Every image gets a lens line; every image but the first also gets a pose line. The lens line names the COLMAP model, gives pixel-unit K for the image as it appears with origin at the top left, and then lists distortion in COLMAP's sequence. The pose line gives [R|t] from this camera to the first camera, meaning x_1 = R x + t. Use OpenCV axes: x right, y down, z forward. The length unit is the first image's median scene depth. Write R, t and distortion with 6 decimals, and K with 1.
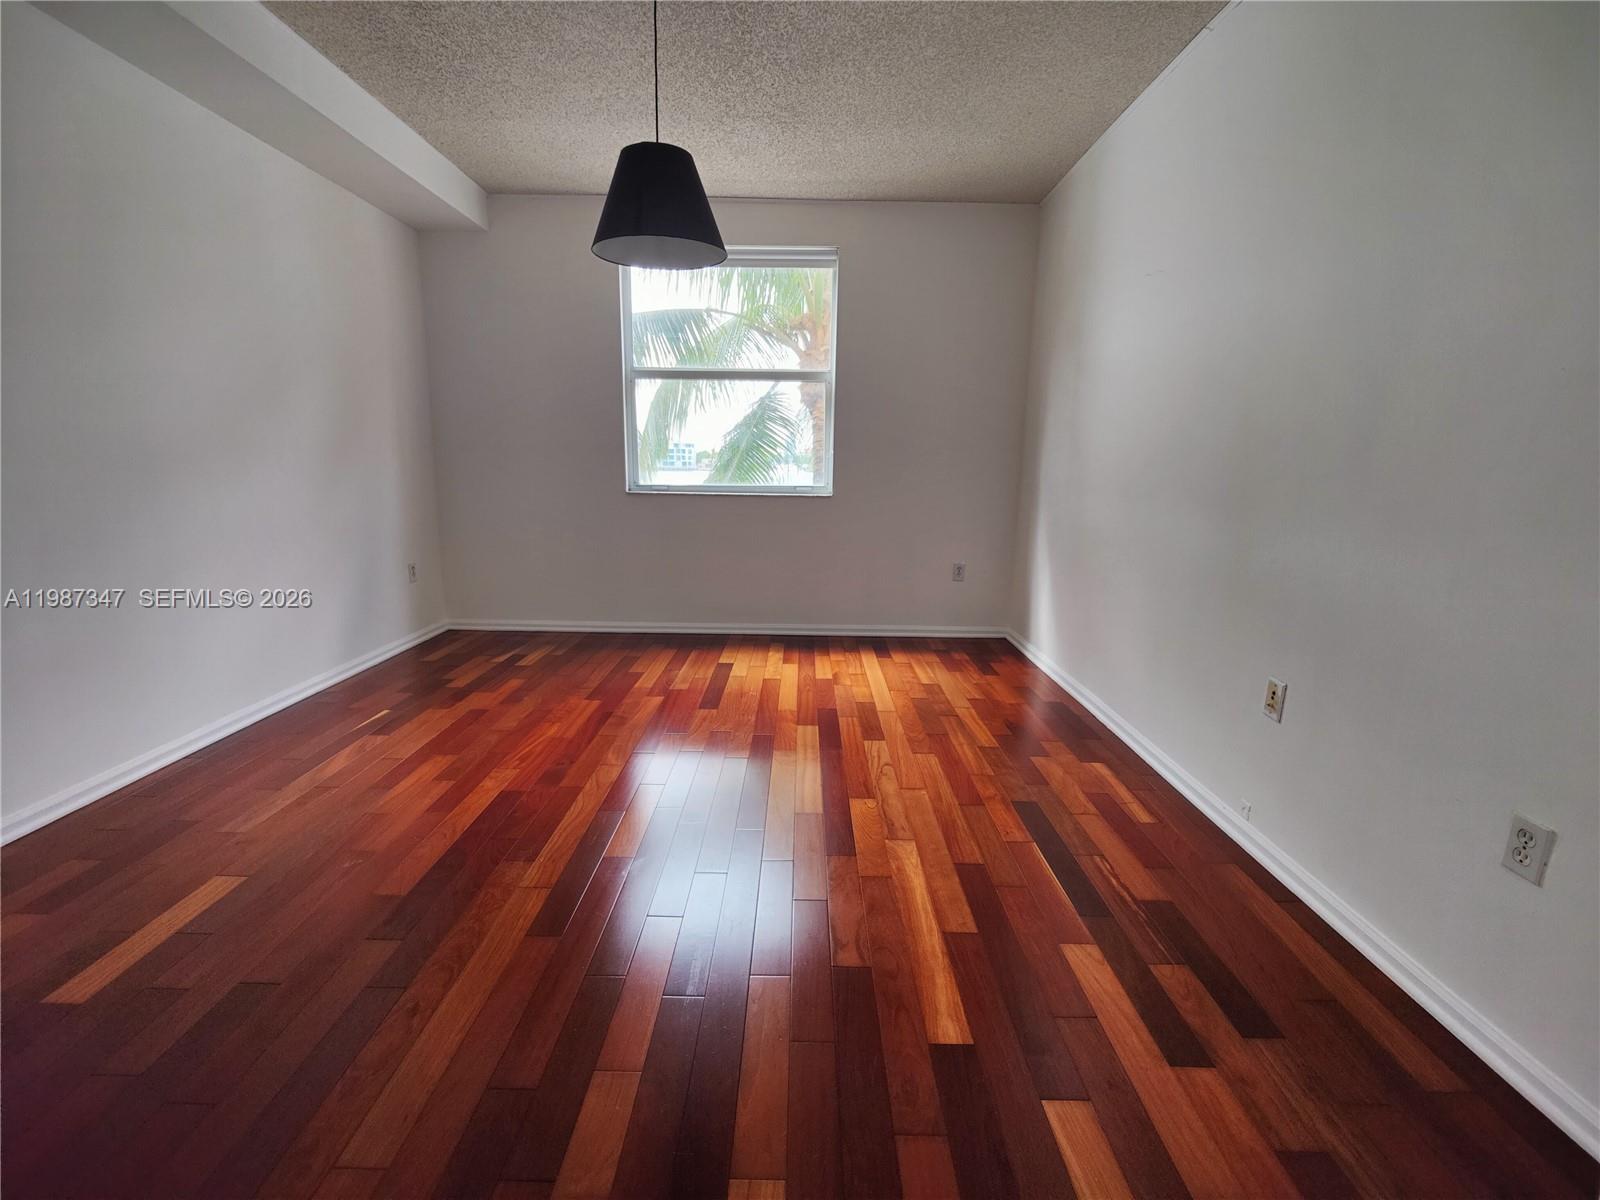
lens RADIAL K [[678.4, 0, 798.3], [0, 678.4, 572.7], [0, 0, 1]] dist [0.009935, -0.000464]
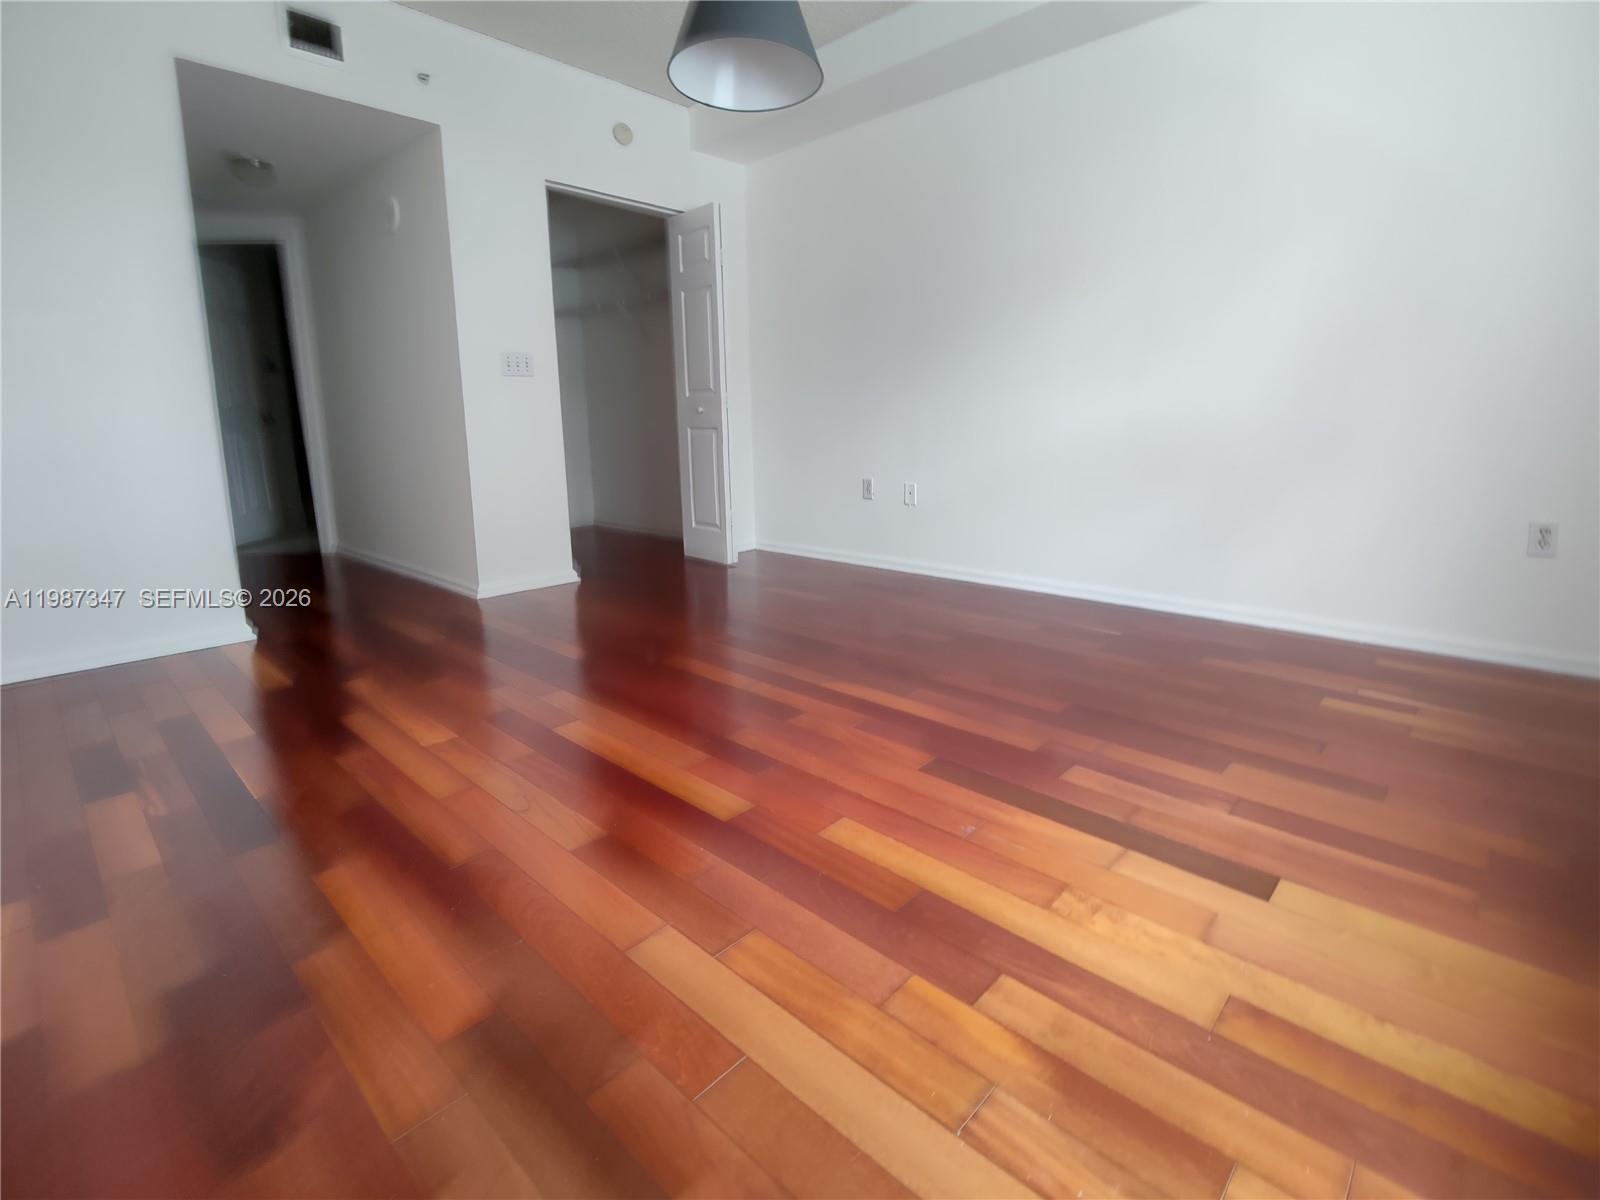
lens RADIAL K [[678.4, 0, 798.3], [0, 678.4, 572.7], [0, 0, 1]] dist [0.009935, -0.000464]
pose [[-0.641398, 0.135102, -0.755219, 0.260984], [-0.140798, 0.946926, 0.288975, -0.059948], [0.754178, 0.291682, -0.588335, 1.083987]]
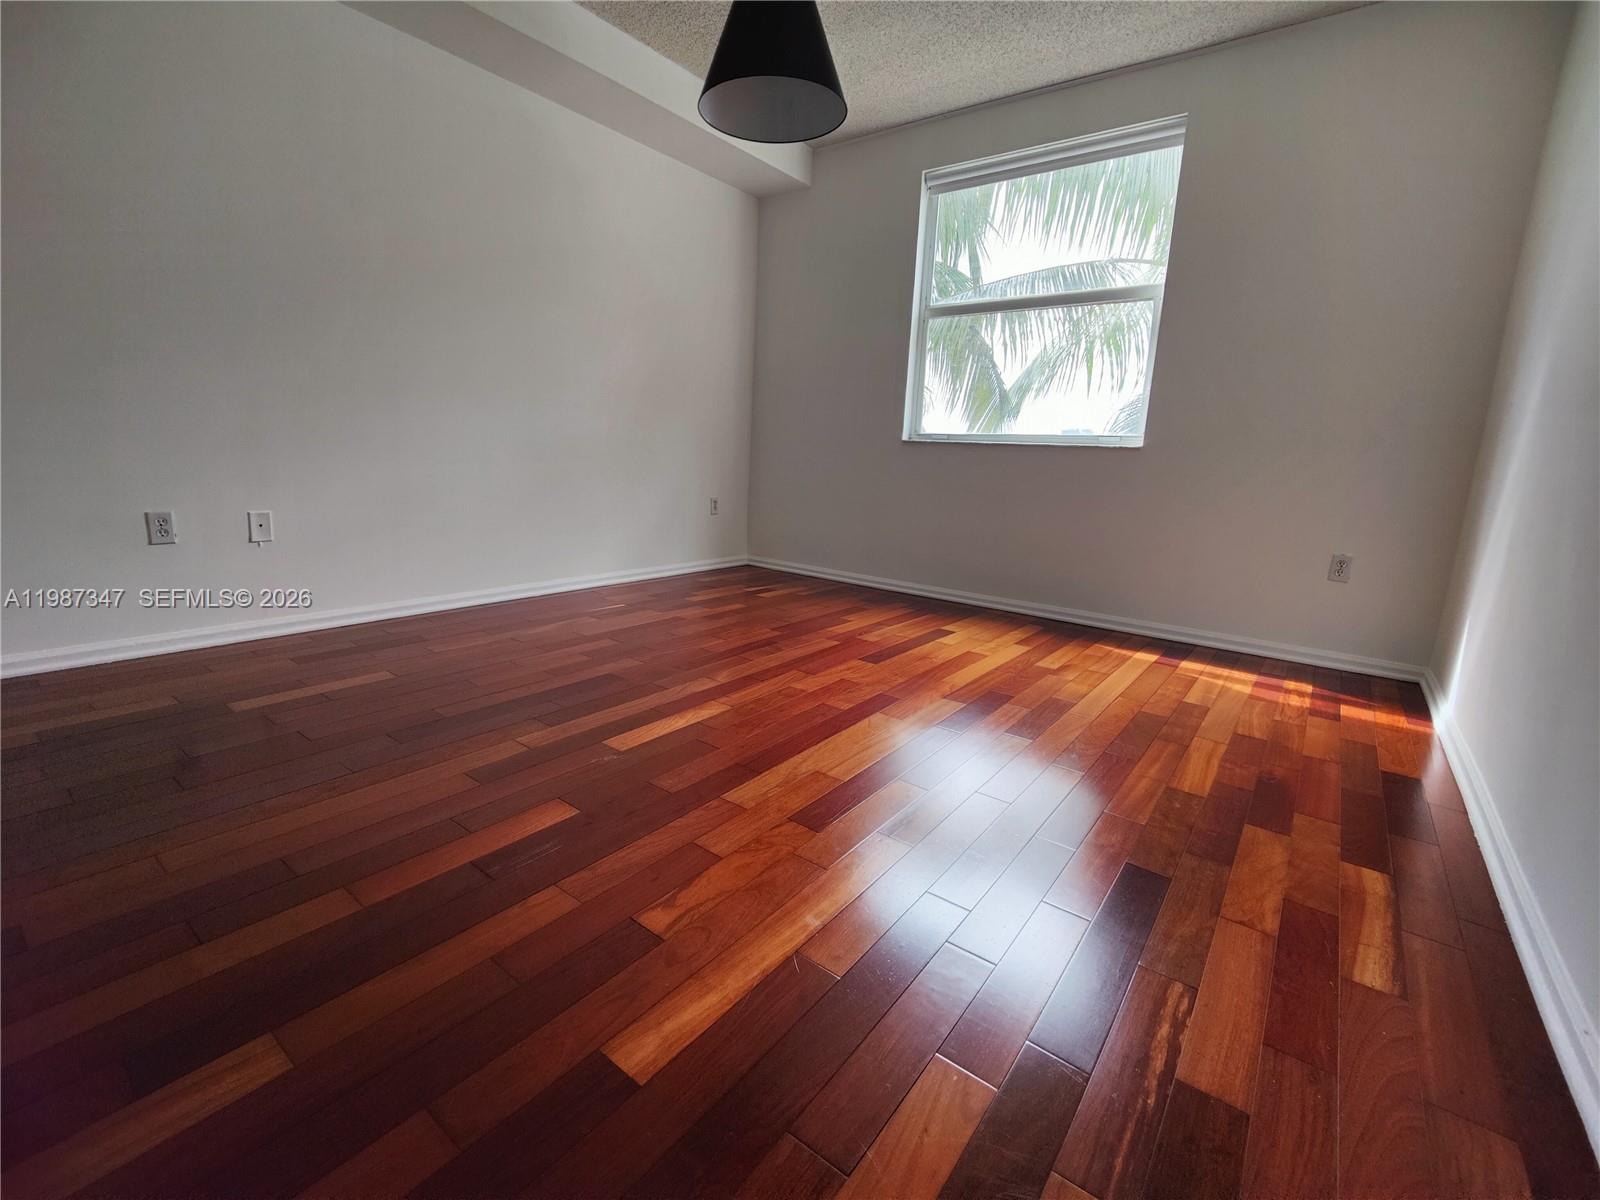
lens RADIAL K [[702.1, 0, 804.5], [0, 702.1, 557.0], [0, 0, 1]] dist [0.006545, -0.000084]
pose [[0.803820, 0.111162, -0.584393, 0.282284], [-0.130034, 0.991462, 0.009735, 0.063329], [0.580486, 0.068166, 0.811412, 0.197269]]
